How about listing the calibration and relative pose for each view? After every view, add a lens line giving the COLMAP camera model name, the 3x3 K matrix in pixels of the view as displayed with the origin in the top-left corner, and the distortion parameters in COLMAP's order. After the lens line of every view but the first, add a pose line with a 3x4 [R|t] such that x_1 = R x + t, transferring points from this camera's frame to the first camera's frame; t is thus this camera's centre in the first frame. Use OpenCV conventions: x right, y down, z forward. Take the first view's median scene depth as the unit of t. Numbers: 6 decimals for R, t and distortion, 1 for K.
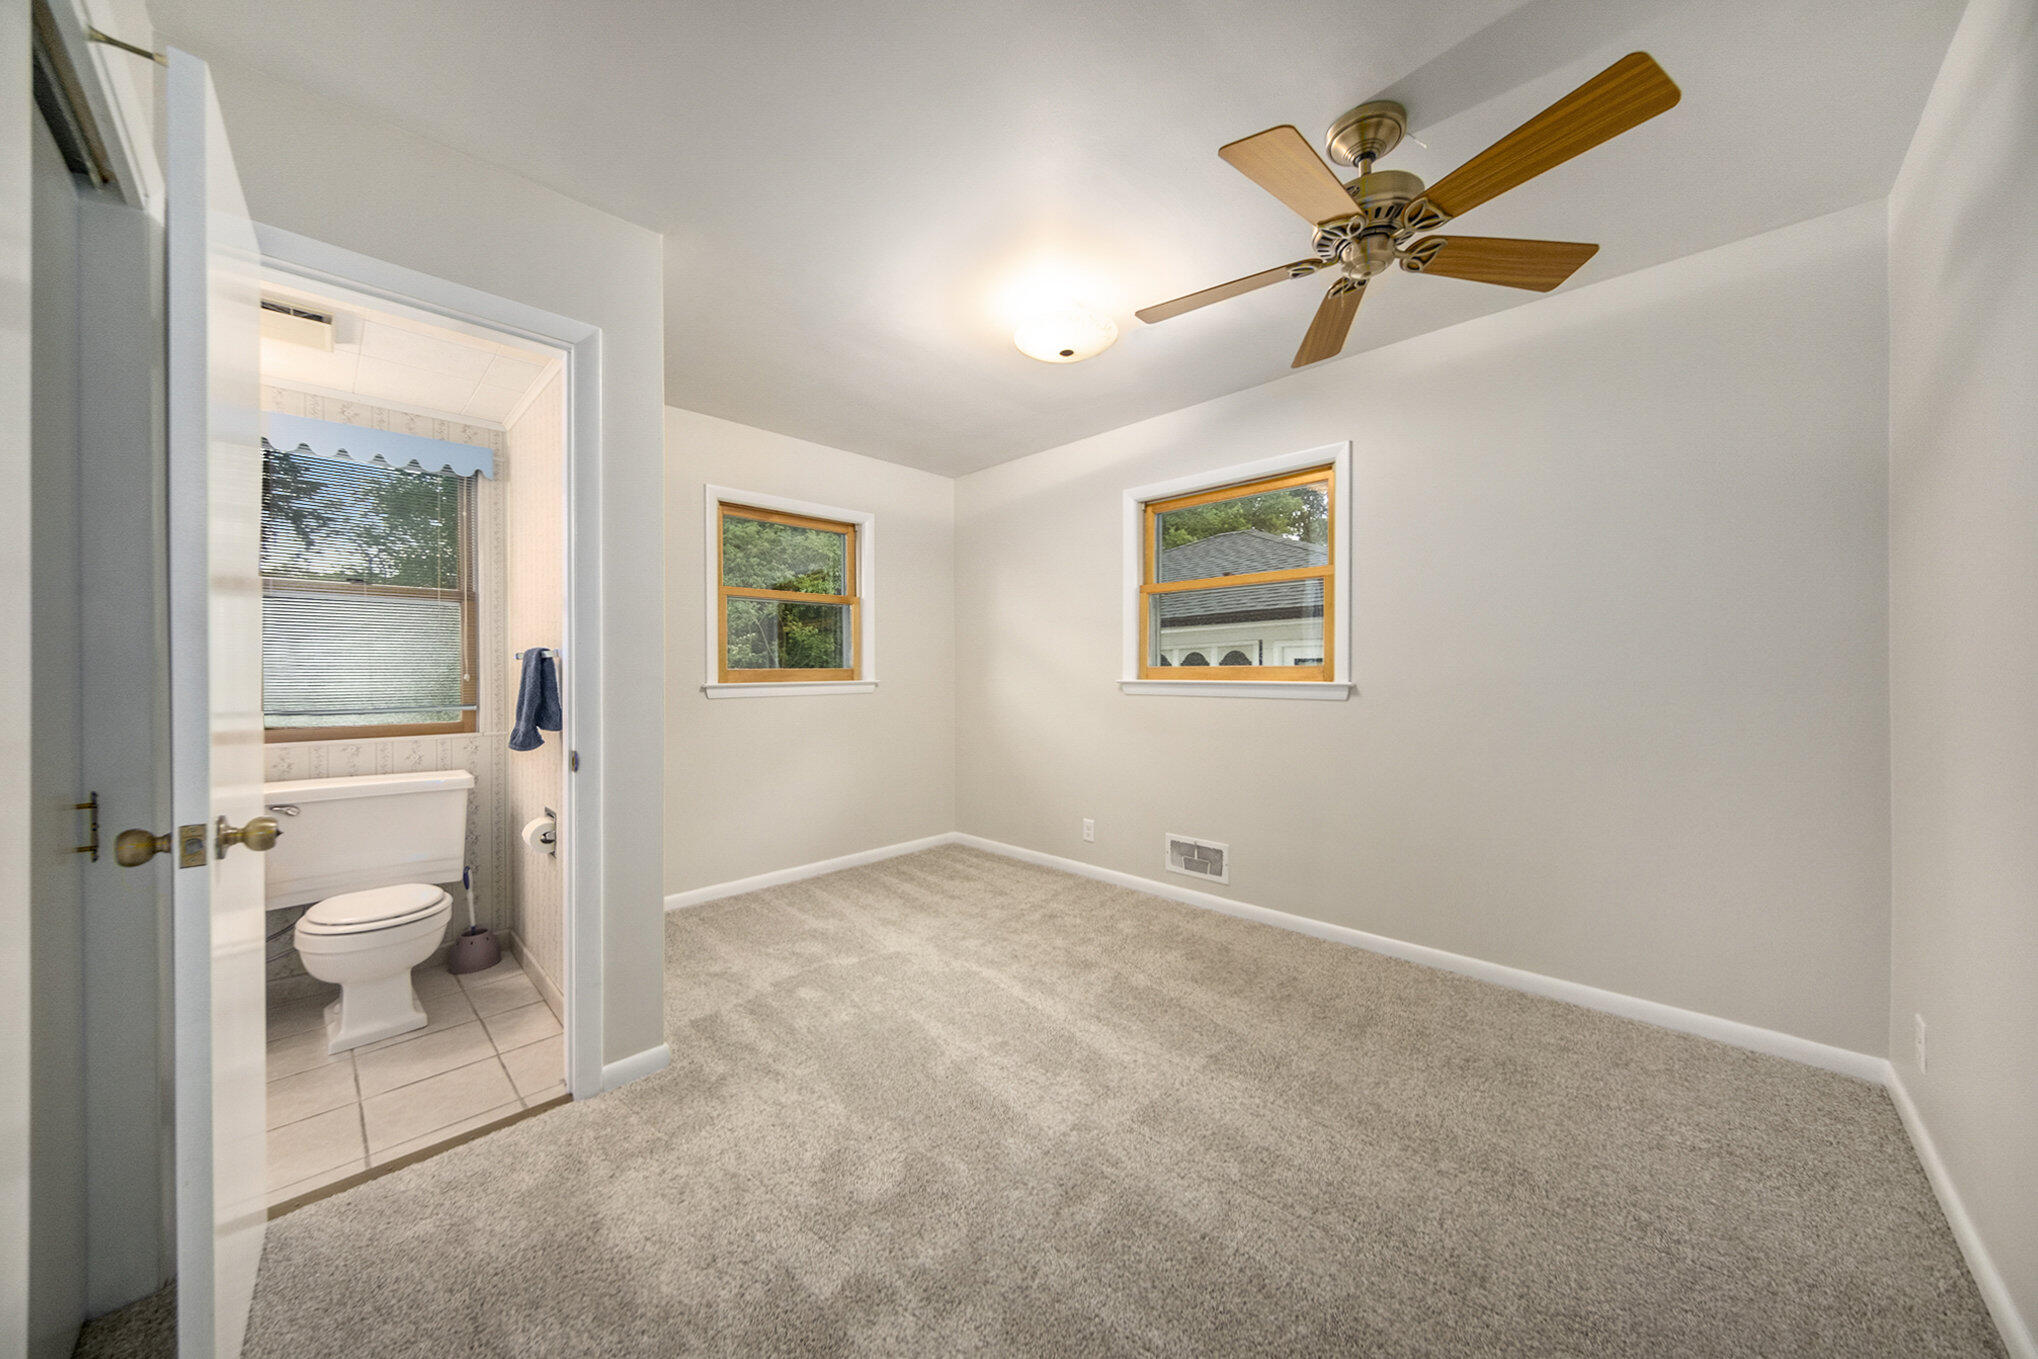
lens RADIAL K [[685.8, 0, 1020.9], [0, 685.8, 672.9], [0, 0, 1]] dist [-0.000638, -0.000131]
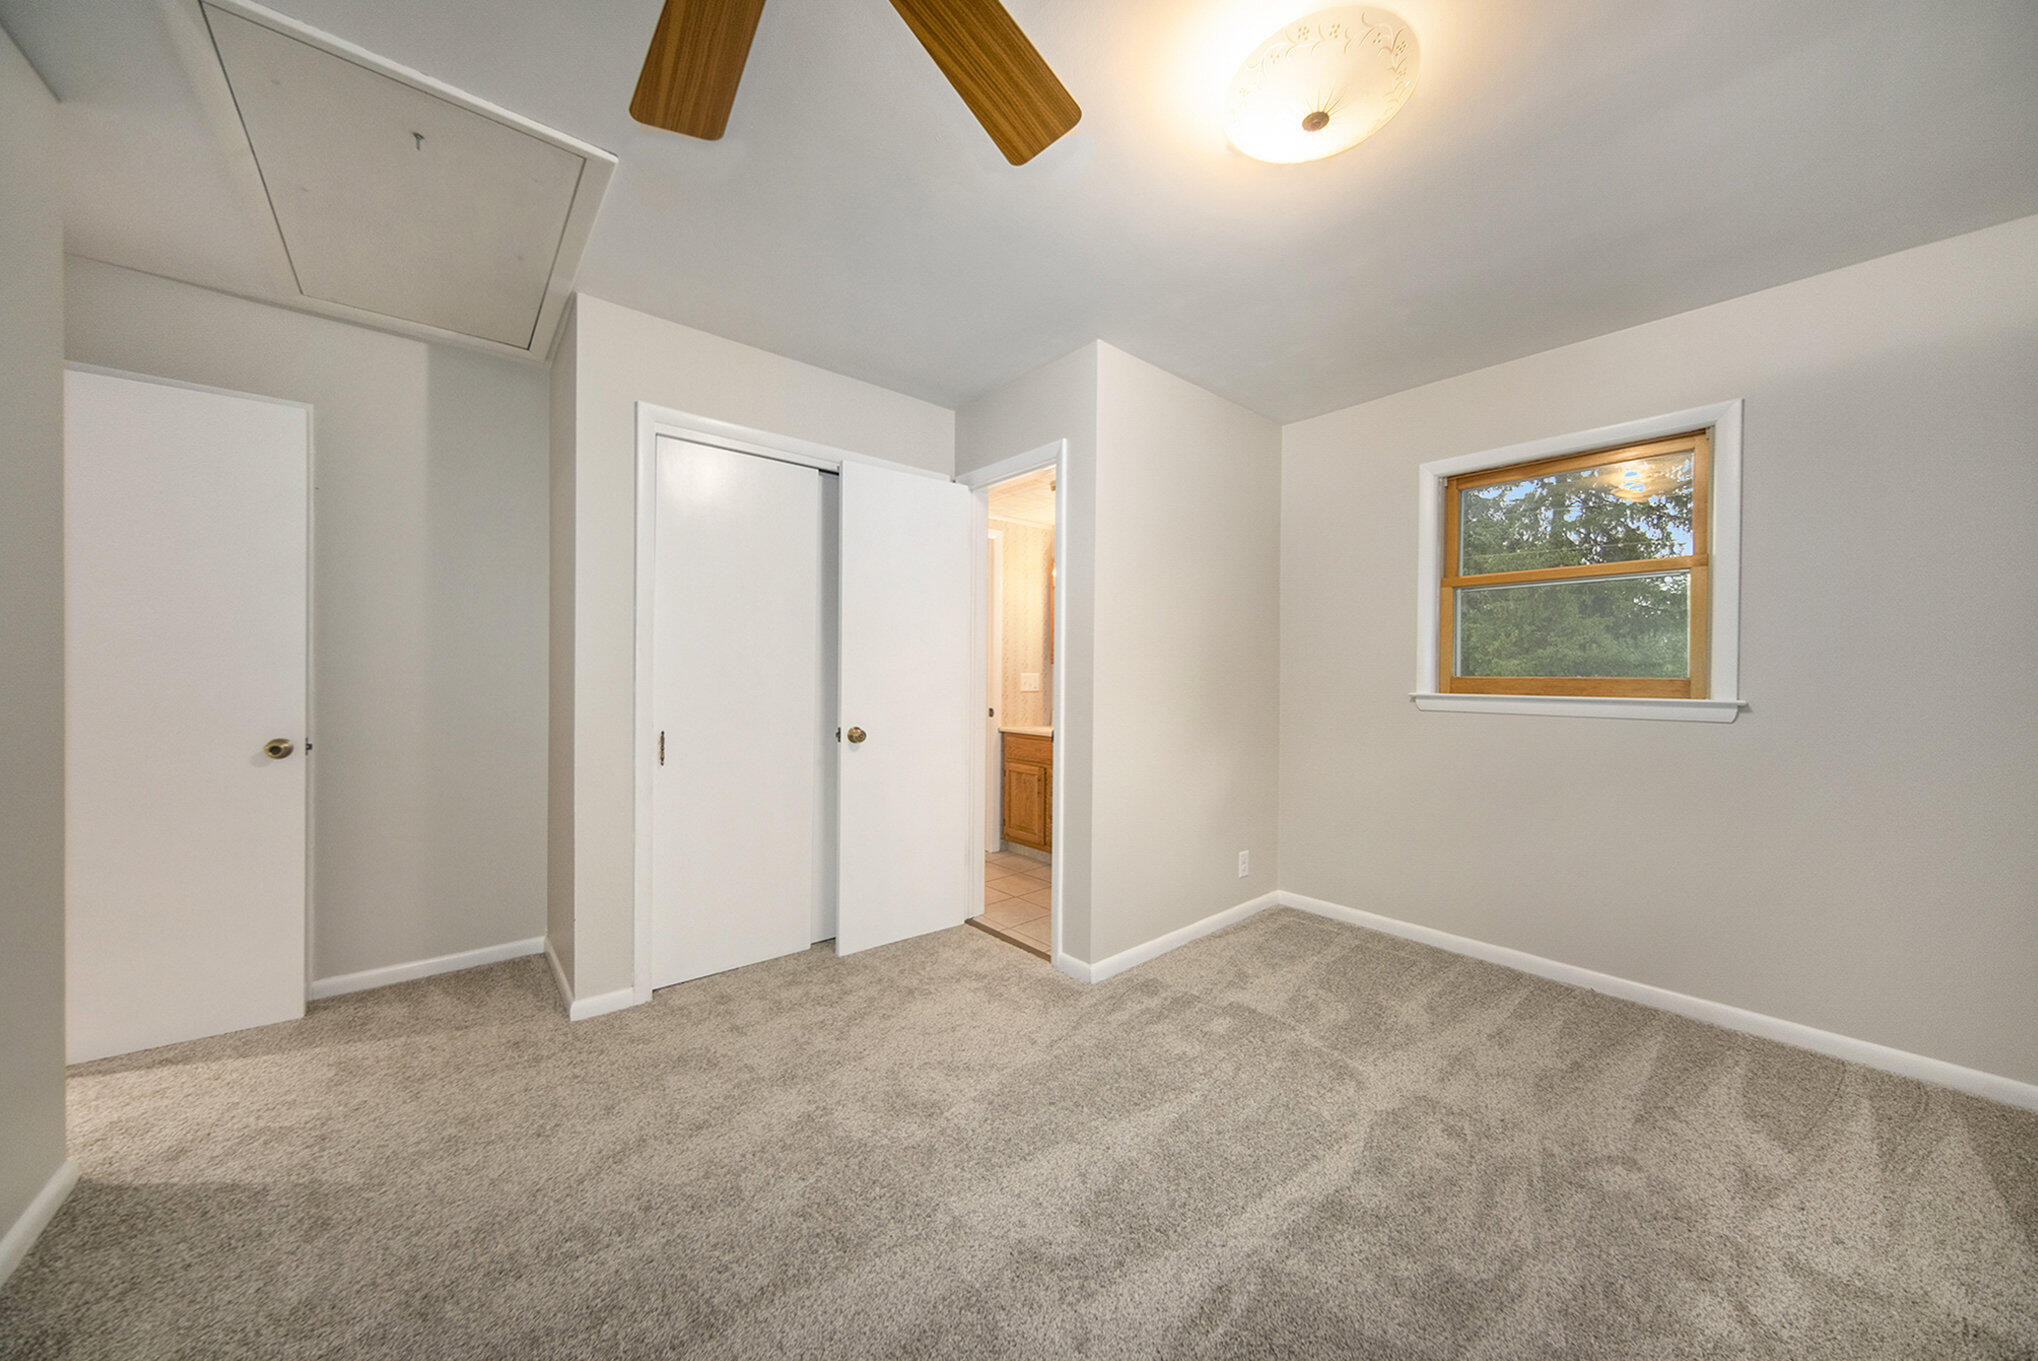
lens RADIAL K [[685.8, 0, 1020.9], [0, 685.8, 673.9], [0, 0, 1]] dist [-0.000638, -0.000131]
pose [[-0.084298, 0.008779, -0.996402, 0.499960], [-0.008854, 0.999915, 0.009559, -0.013499], [0.996401, 0.009628, -0.084213, 0.624221]]
